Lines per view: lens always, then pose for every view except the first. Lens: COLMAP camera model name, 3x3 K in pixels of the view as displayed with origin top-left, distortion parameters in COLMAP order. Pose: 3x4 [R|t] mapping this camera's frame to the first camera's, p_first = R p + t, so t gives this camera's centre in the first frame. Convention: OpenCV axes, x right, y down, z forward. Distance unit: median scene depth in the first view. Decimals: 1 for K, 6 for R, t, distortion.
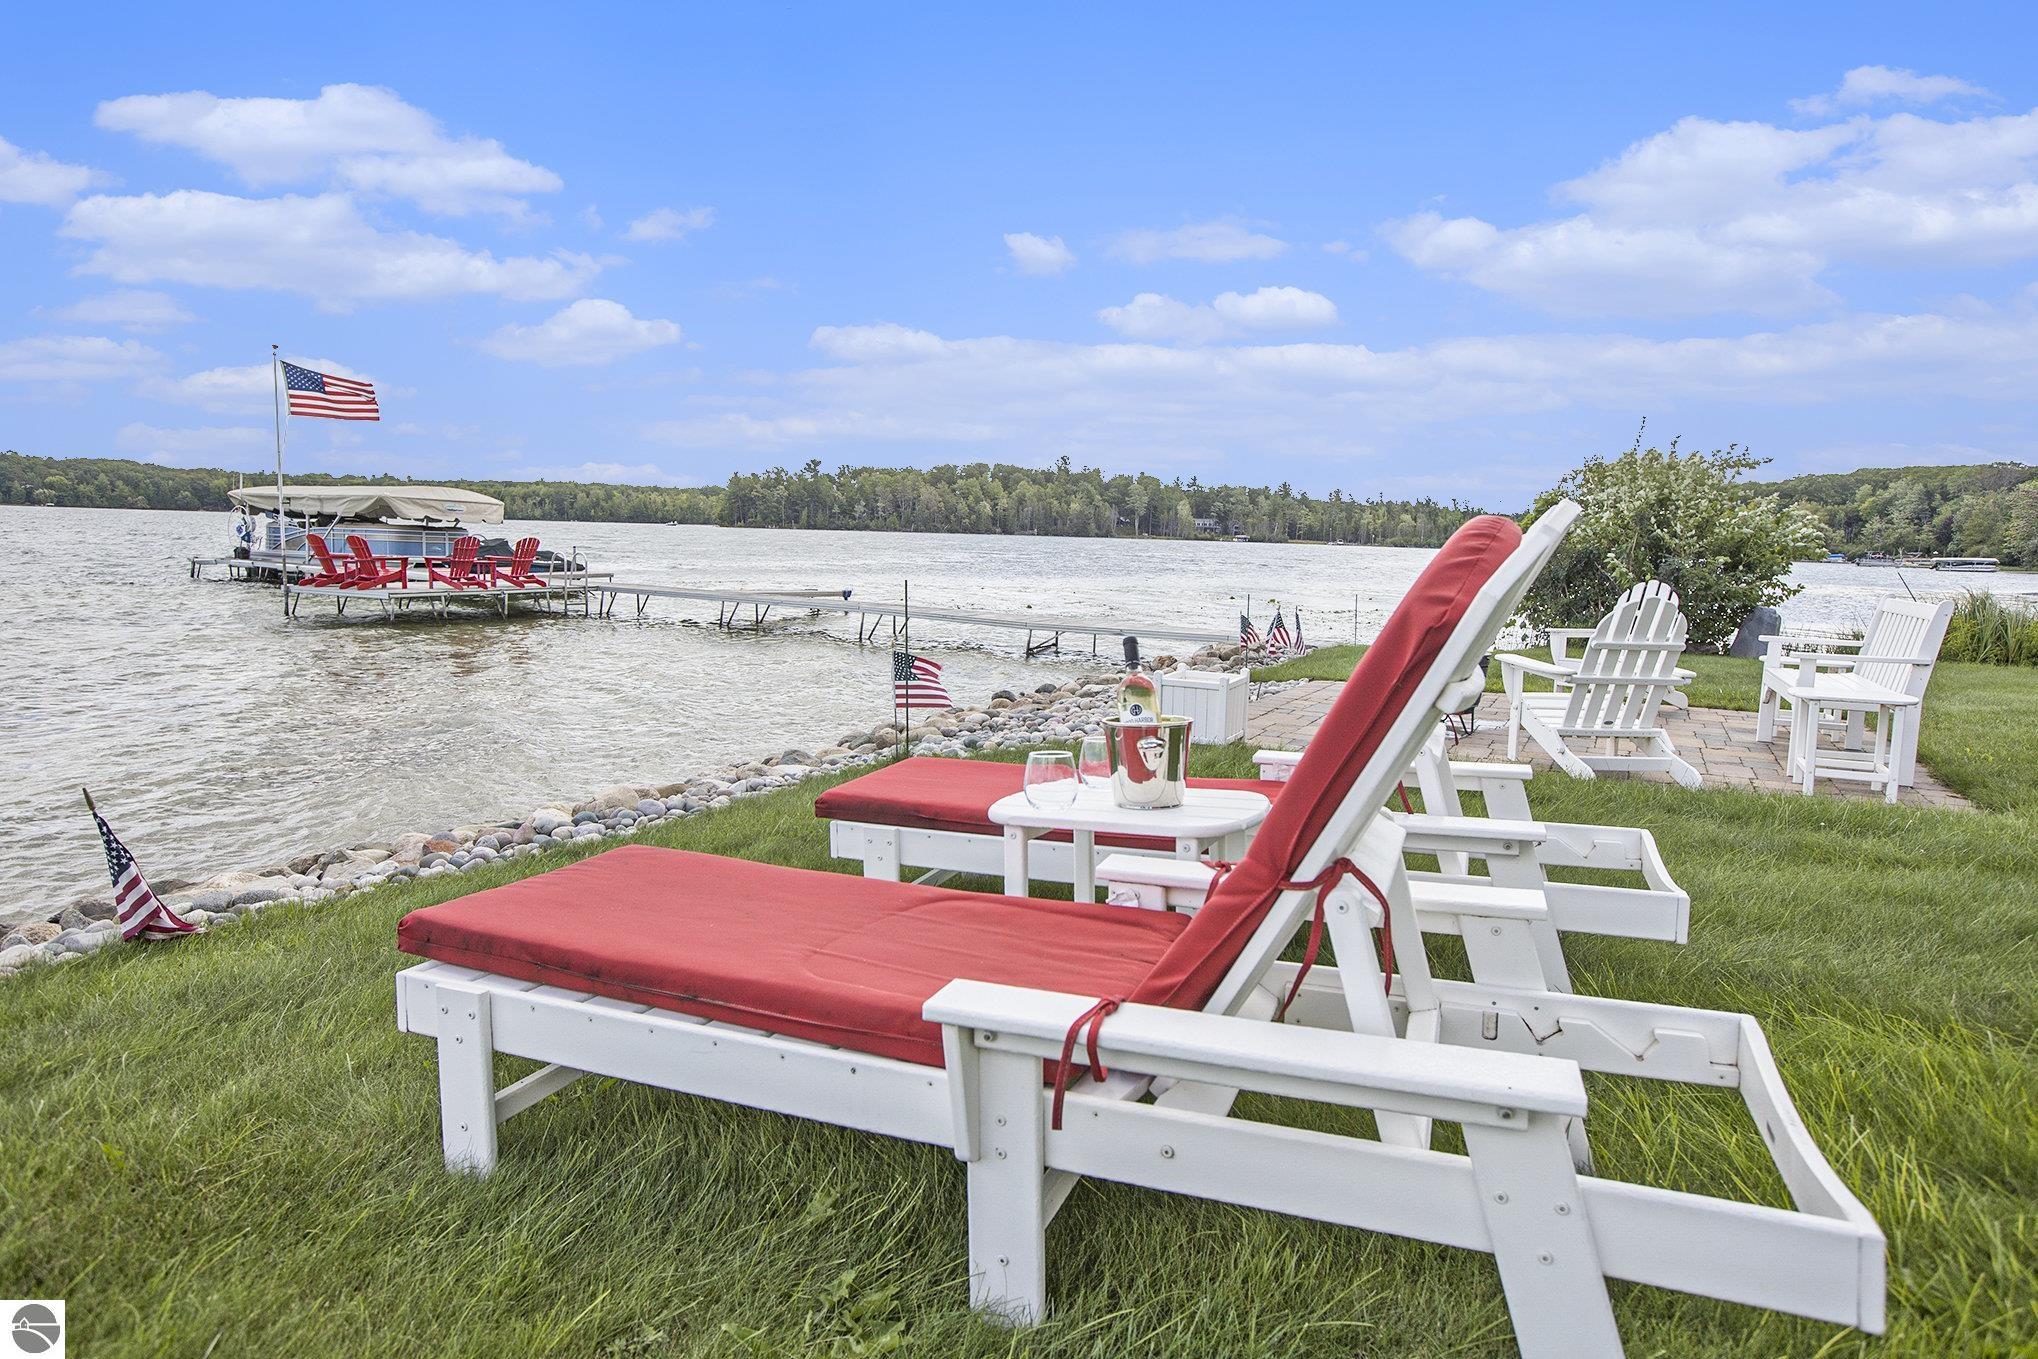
lens RADIAL K [[1147.1, 0, 1019.0], [0, 1147.1, 679.5], [0, 0, 1]] dist [-0.004759, 0.000055]
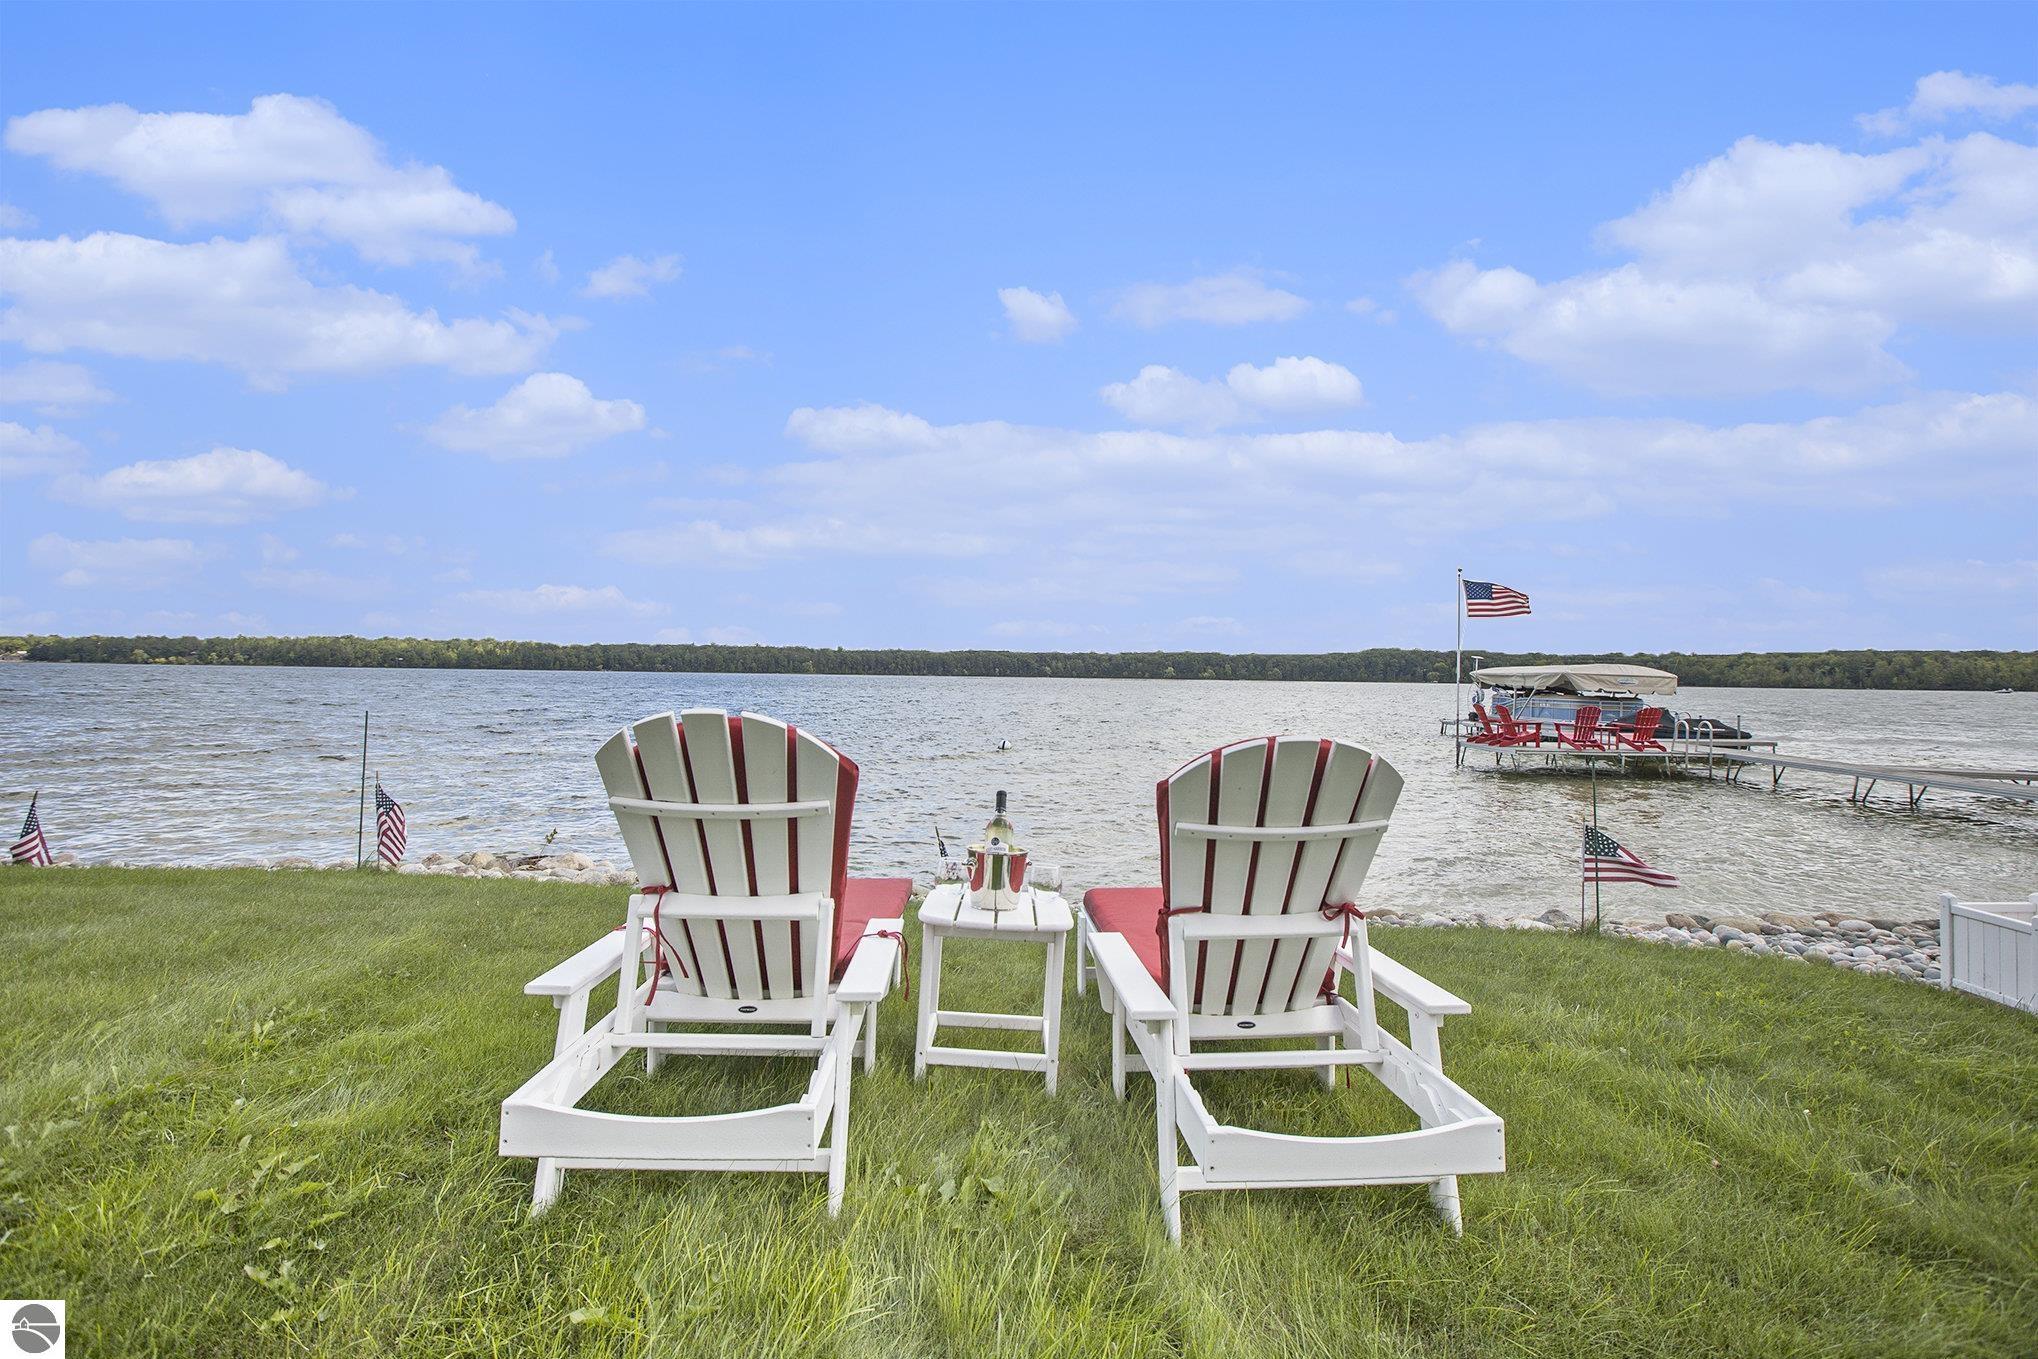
lens RADIAL K [[952.0, 0, 1019.0], [0, 952.0, 679.5], [0, 0, 1]] dist [-0.040776, 0.018471]
pose [[0.443855, -0.019893, -0.895878, 0.080191], [-0.114497, 0.990300, -0.078717, -0.005350], [0.888754, 0.137514, 0.437272, 0.032768]]
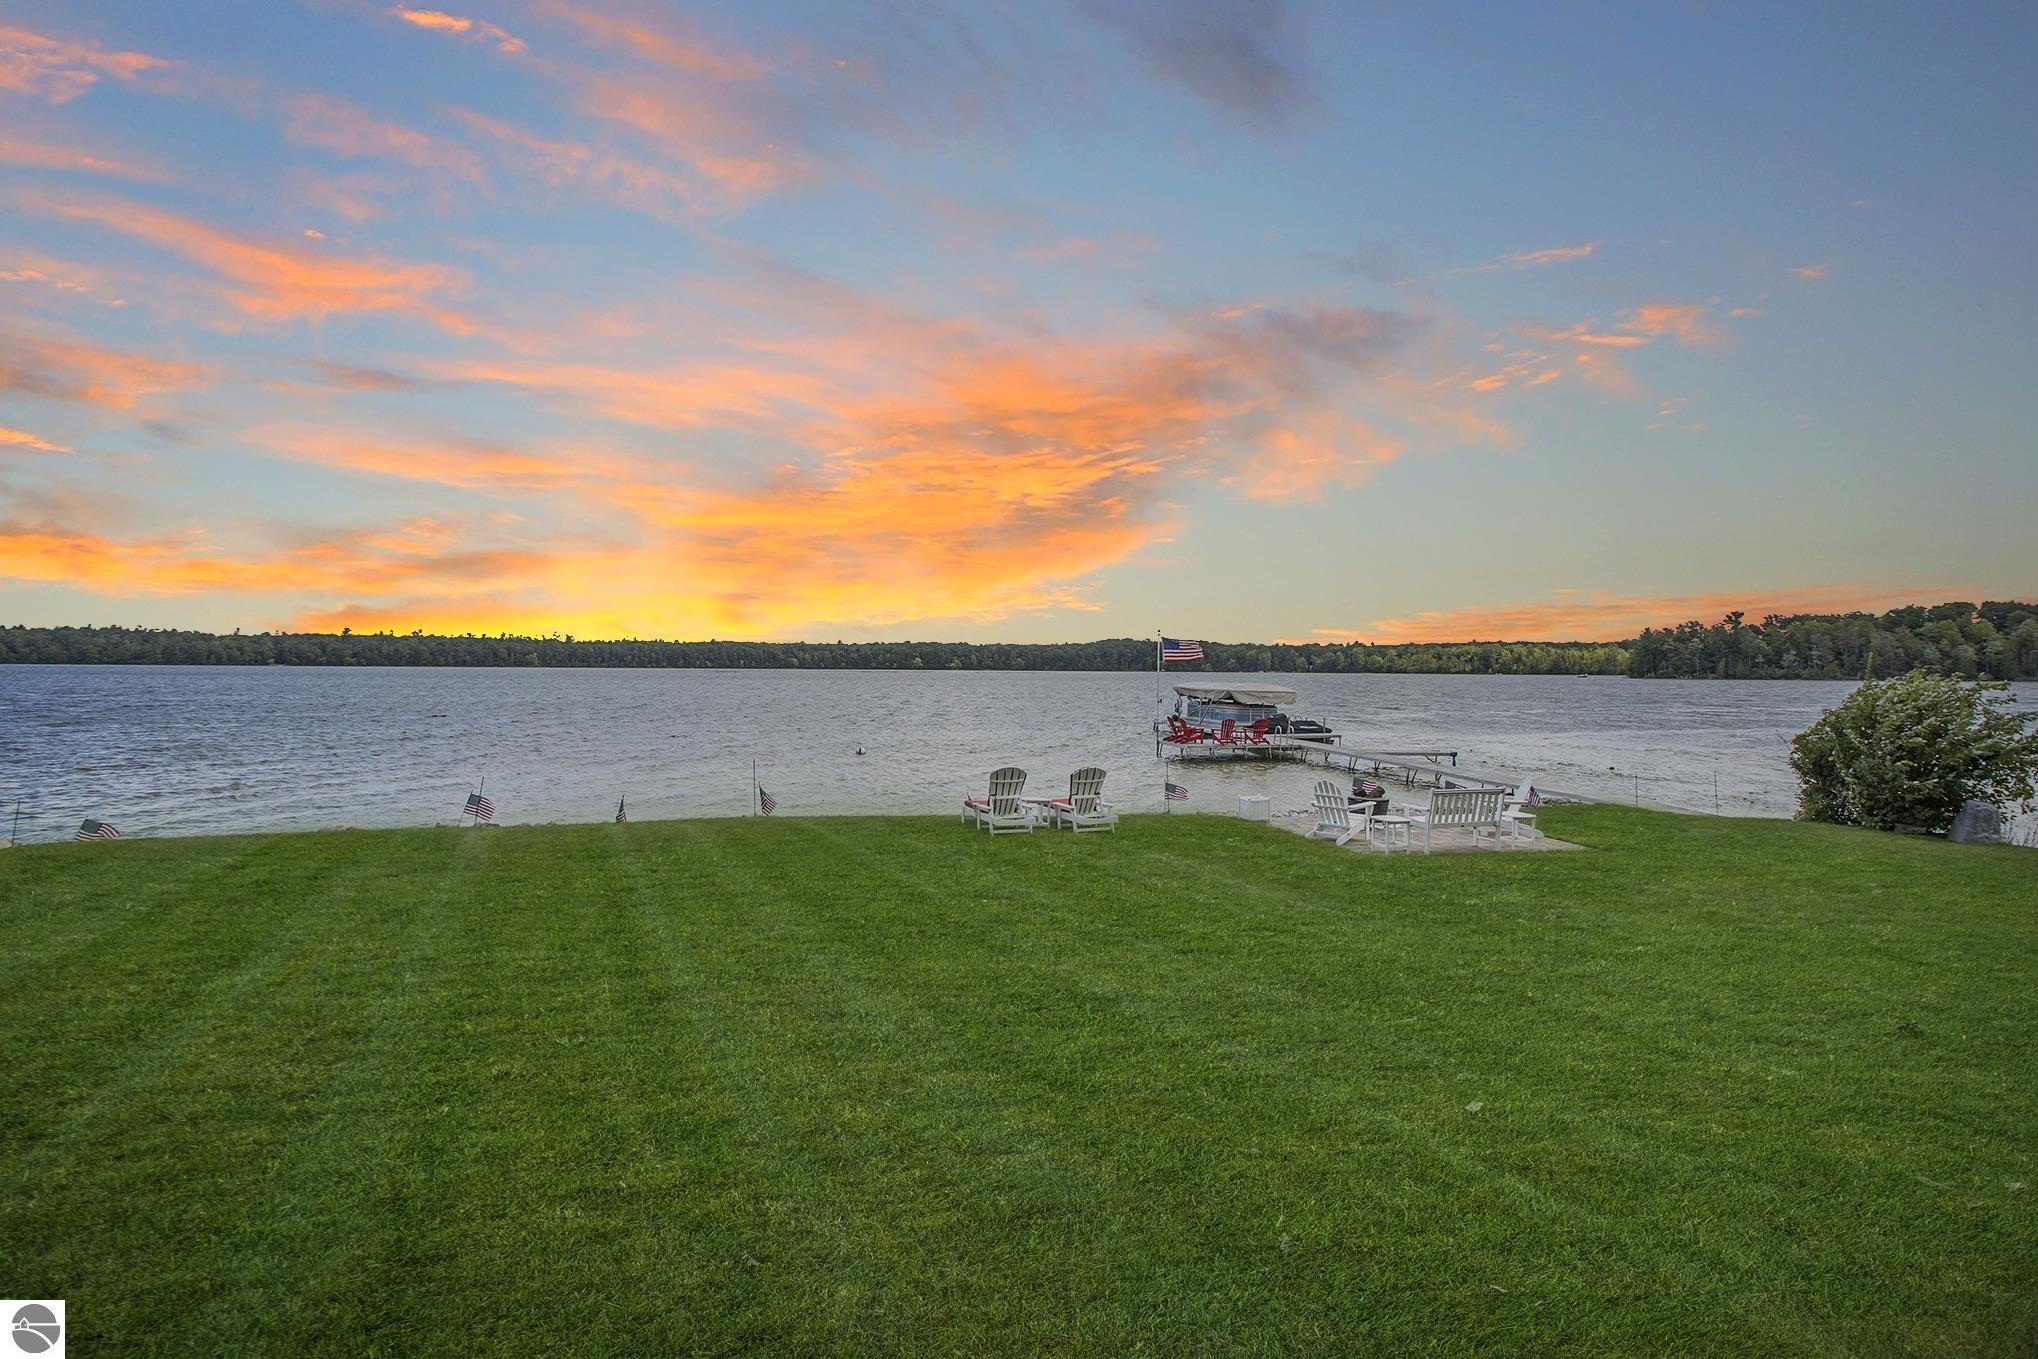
lens RADIAL K [[952.0, 0, 1019.0], [0, 952.0, 679.5], [0, 0, 1]] dist [-0.040776, 0.018471]
pose [[0.662654, -0.016109, -0.748752, 0.322783], [-0.082382, 0.992134, -0.094253, -0.004698], [0.744381, 0.124141, 0.656114, -0.223544]]
